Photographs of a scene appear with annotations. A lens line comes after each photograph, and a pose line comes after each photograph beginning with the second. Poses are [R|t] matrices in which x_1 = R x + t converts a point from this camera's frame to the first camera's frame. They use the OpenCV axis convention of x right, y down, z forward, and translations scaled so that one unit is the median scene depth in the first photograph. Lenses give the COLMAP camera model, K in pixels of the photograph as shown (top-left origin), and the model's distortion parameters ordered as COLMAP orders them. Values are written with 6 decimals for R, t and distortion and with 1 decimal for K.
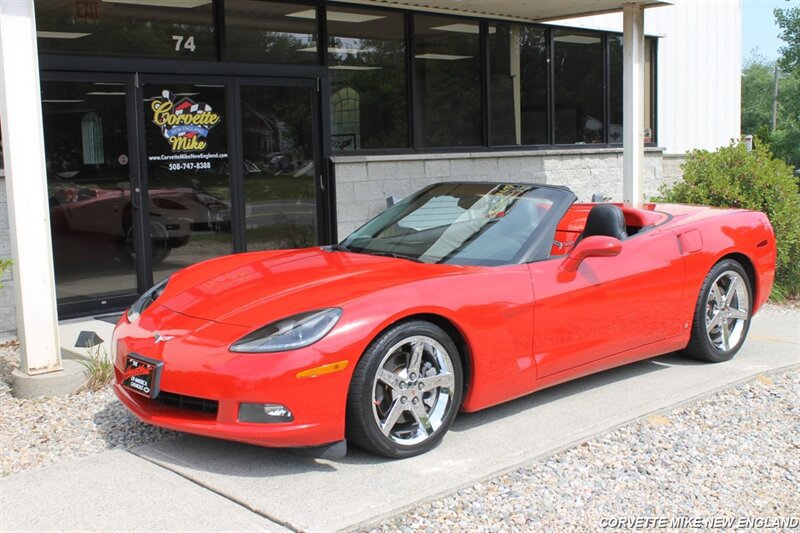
lens RADIAL K [[968.1, 0, 400.8], [0, 968.1, 268.7], [0, 0, 1]] dist [-0.061871, 0.000000]
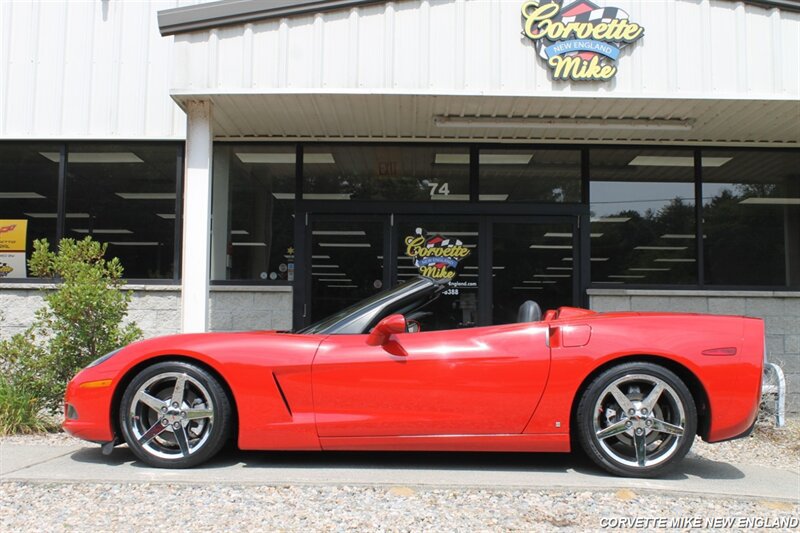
lens RADIAL K [[968.1, 0, 402.8], [0, 968.1, 269.2], [0, 0, 1]] dist [-0.061871, 0.000000]
pose [[0.724432, -0.017406, -0.689126, 0.563728], [-0.116465, 0.982220, -0.147241, 0.044710], [0.679437, 0.186925, 0.709524, 0.136228]]
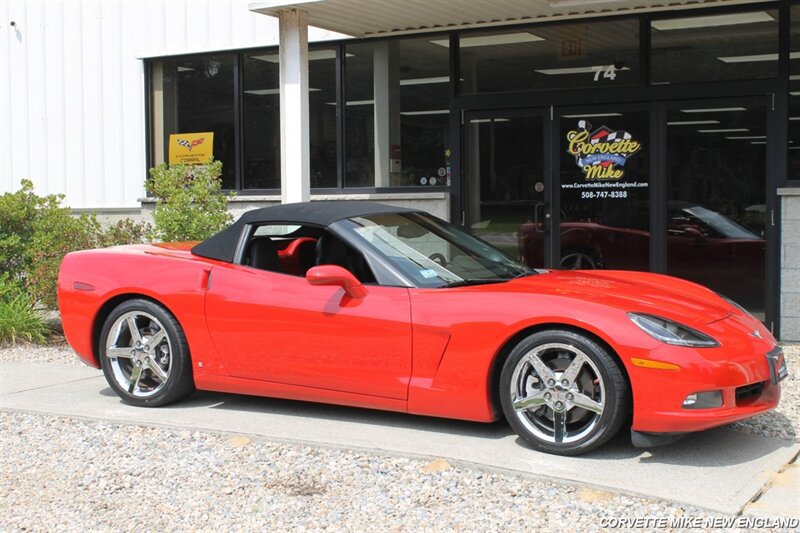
lens RADIAL K [[1135.7, 0, 405.6], [0, 1135.7, 268.4], [0, 0, 1]] dist [-0.029458, 0.000000]
pose [[0.317353, 0.077410, -0.945143, 0.839708], [-0.118832, 0.992053, 0.041352, -0.055336], [0.940833, 0.099190, 0.324029, 0.438386]]
